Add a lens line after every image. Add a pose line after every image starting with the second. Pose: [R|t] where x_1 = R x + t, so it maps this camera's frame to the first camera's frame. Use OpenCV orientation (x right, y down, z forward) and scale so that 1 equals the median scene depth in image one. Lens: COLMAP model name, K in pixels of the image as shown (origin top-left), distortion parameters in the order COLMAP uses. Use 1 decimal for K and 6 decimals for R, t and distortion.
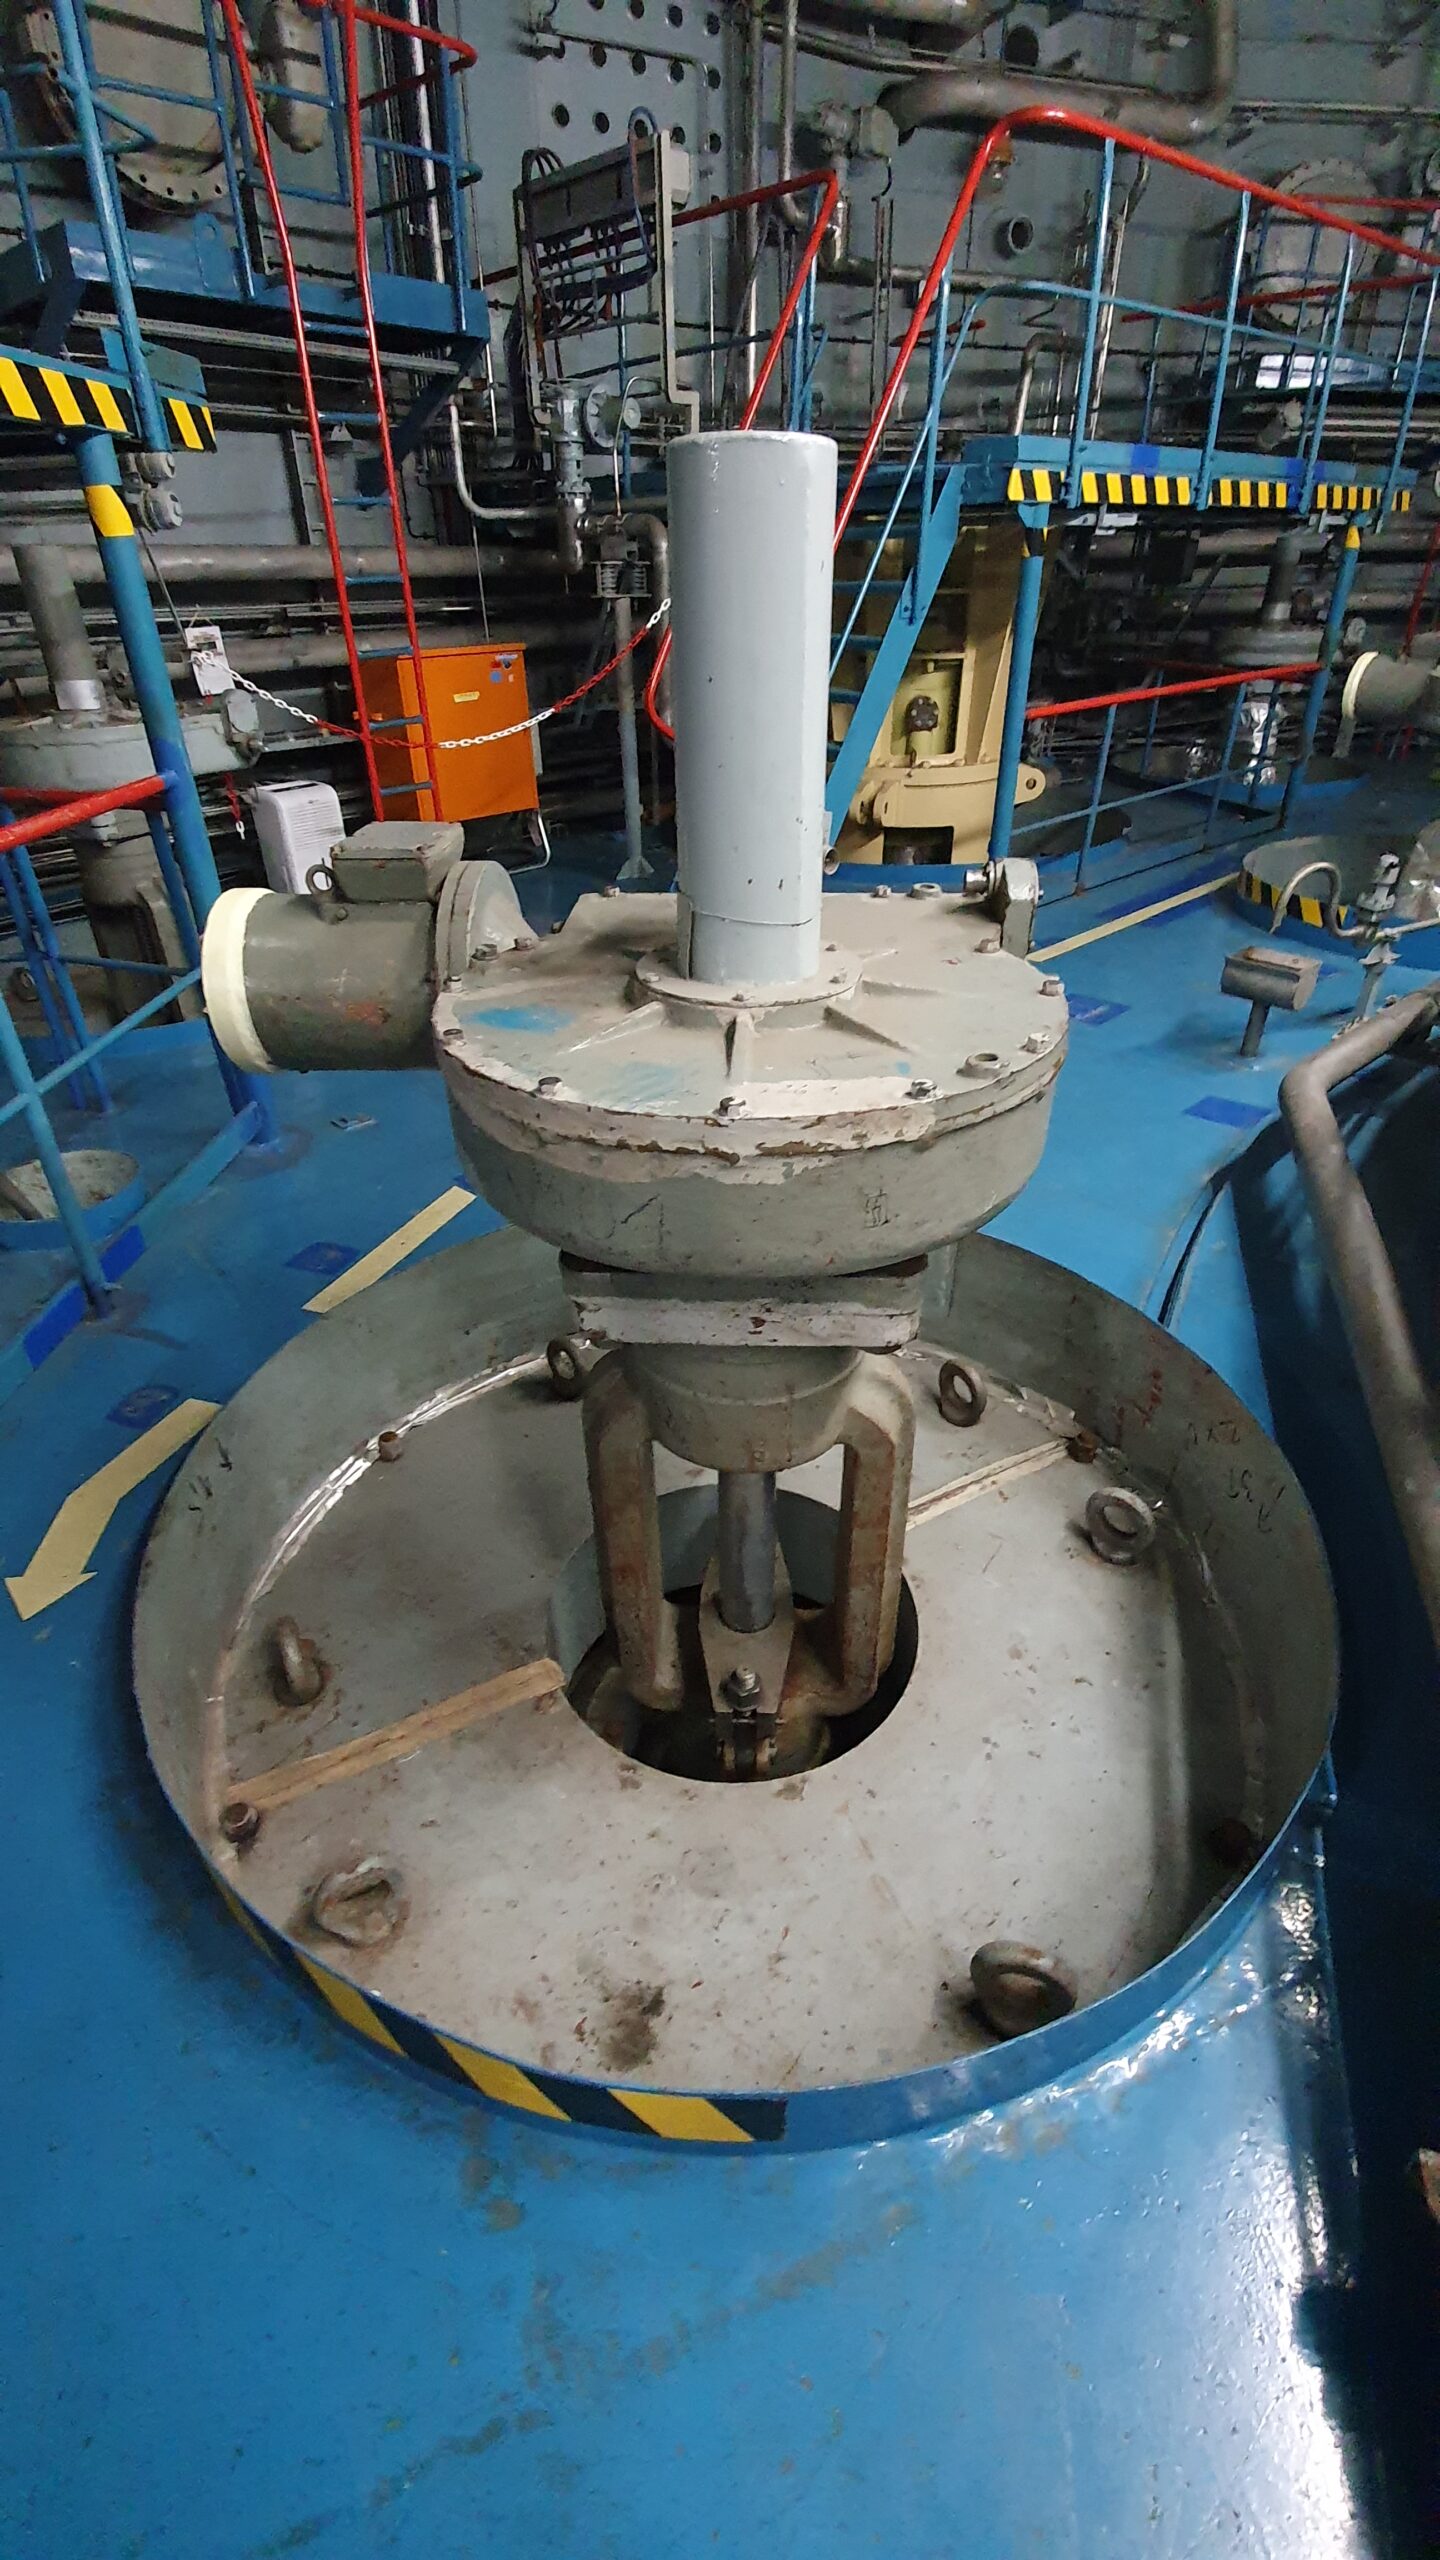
lens RADIAL K [[1116.2, 0, 720.0], [0, 1116.2, 1280.0], [0, 0, 1]] dist [0.026069, -0.025591]
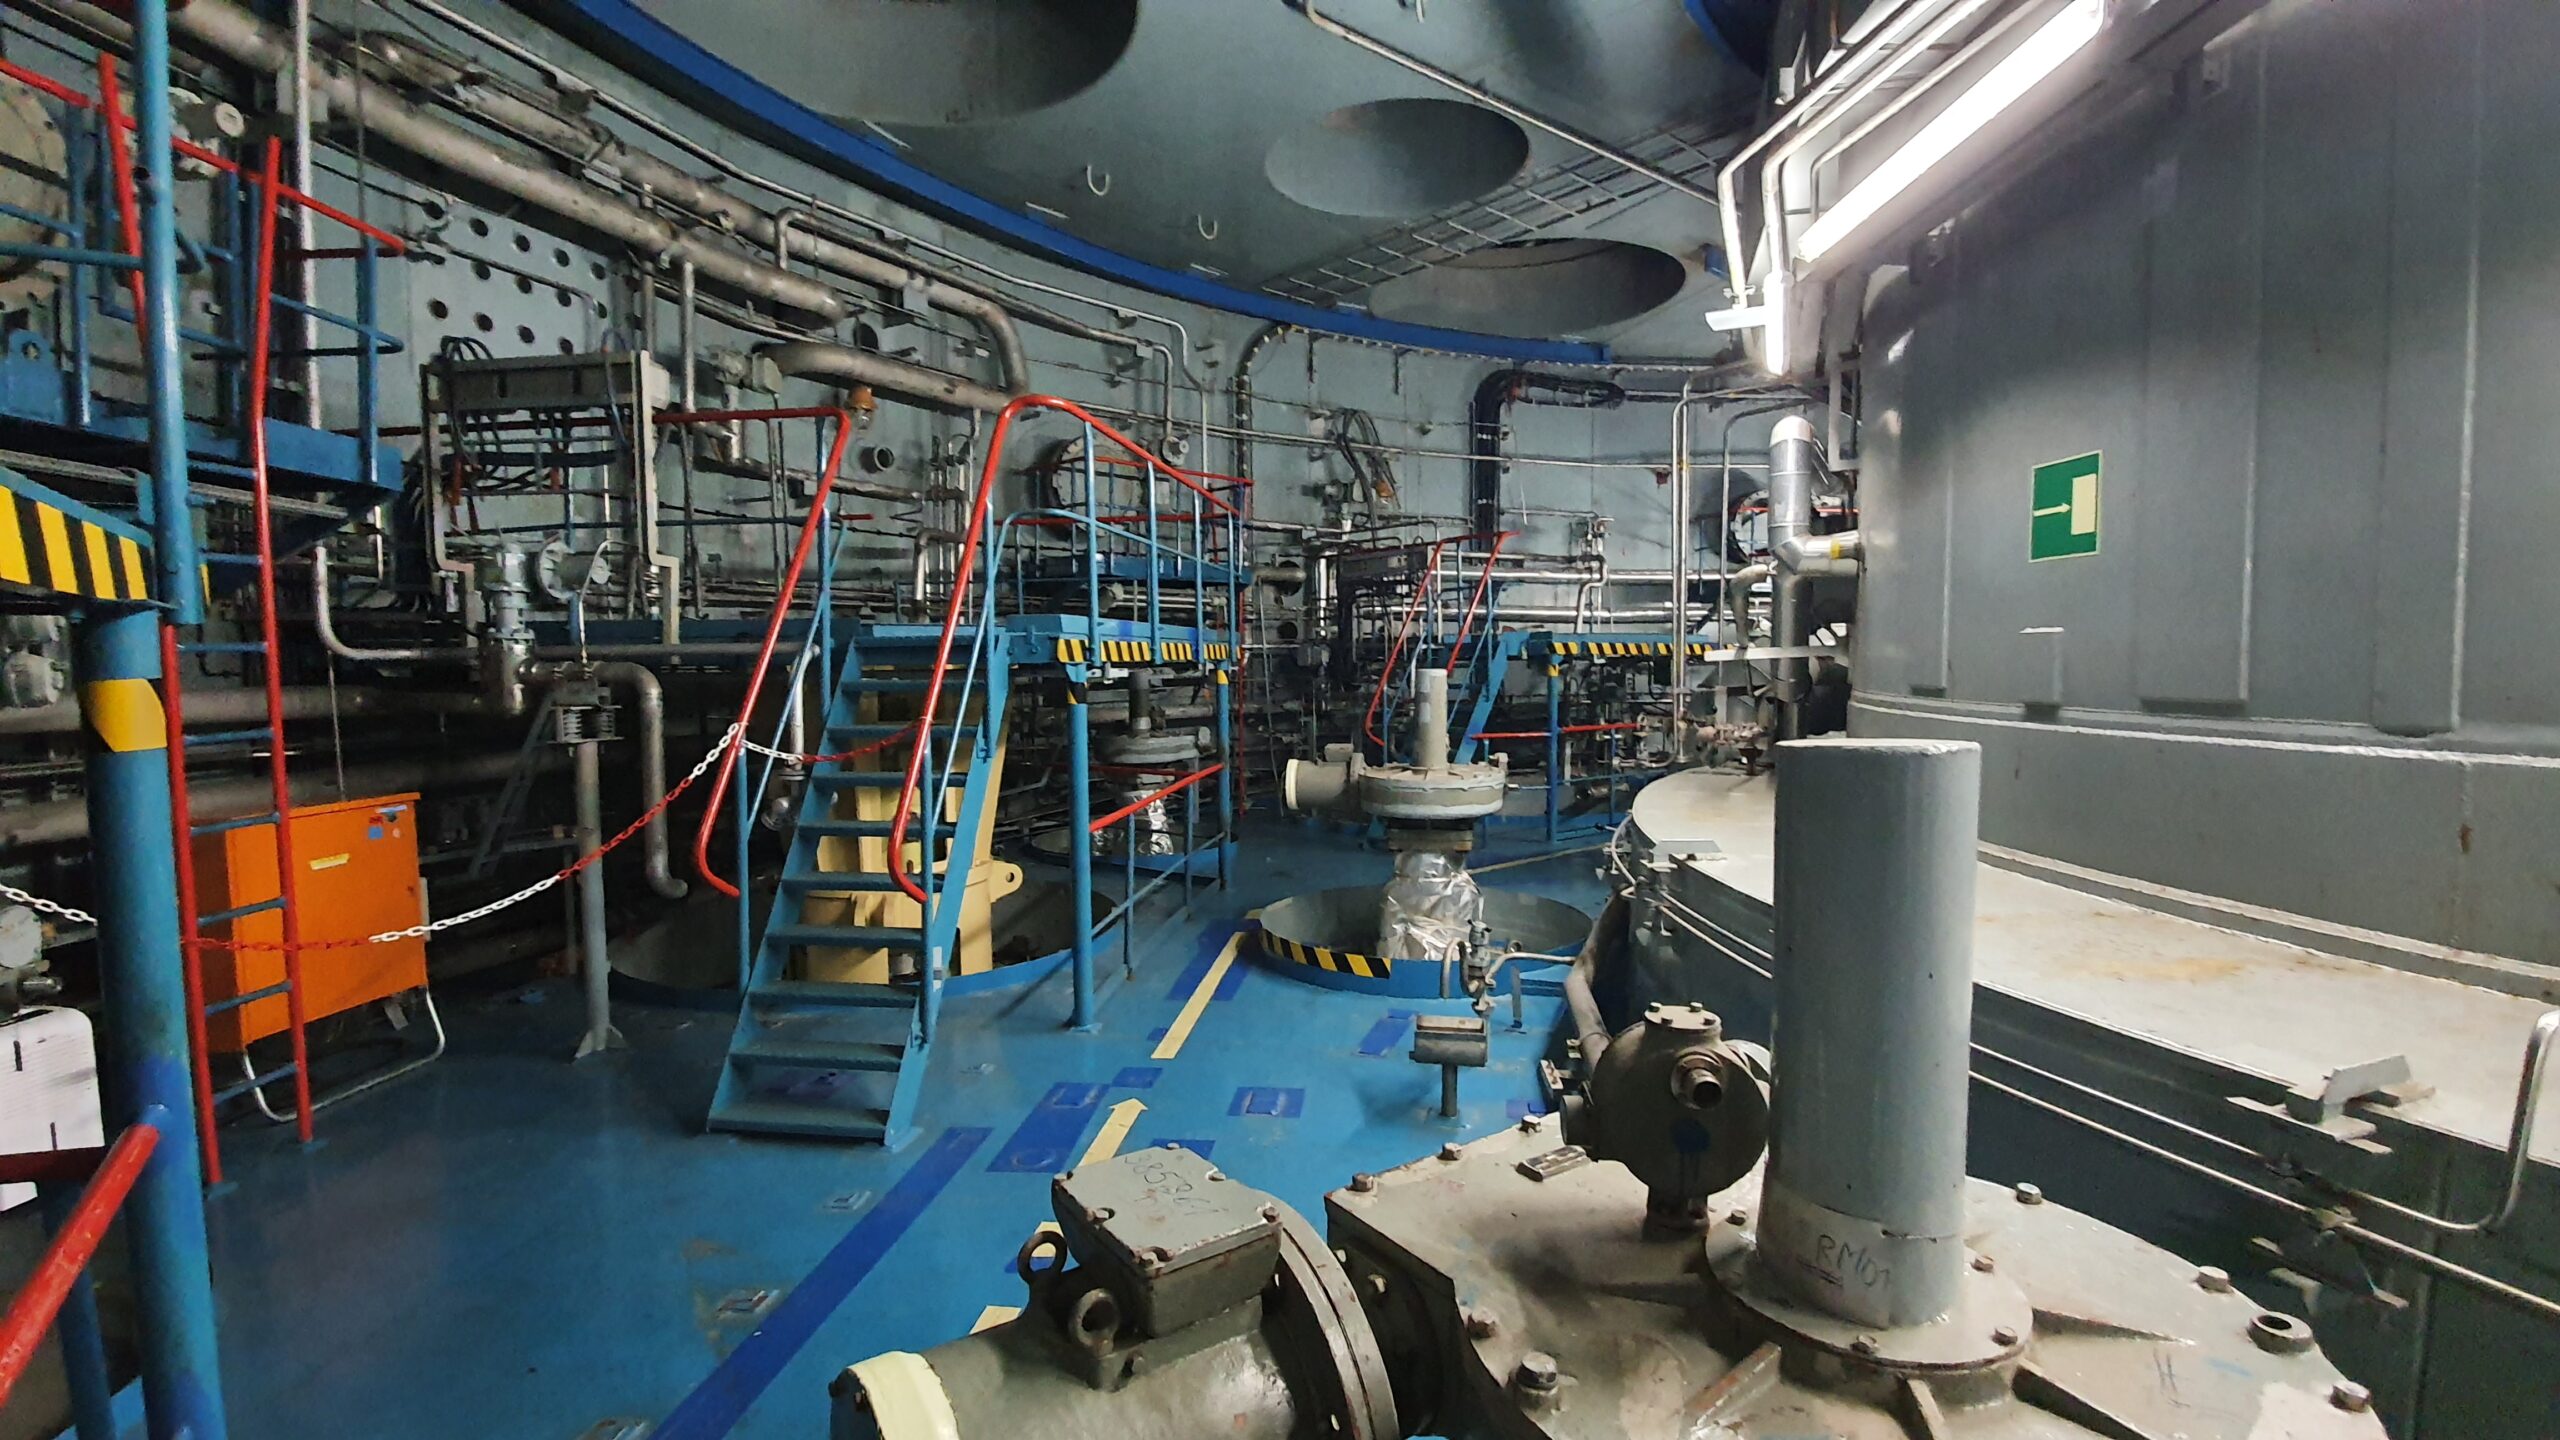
lens RADIAL K [[1116.2, 0, 1280.0], [0, 1116.2, 720.0], [0, 0, 1]] dist [0.026069, -0.025591]
pose [[0.785717, -0.023285, 0.618148, -0.189562], [0.328968, 0.861995, -0.385674, -0.108507], [-0.523860, 0.506381, 0.684944, 0.116892]]
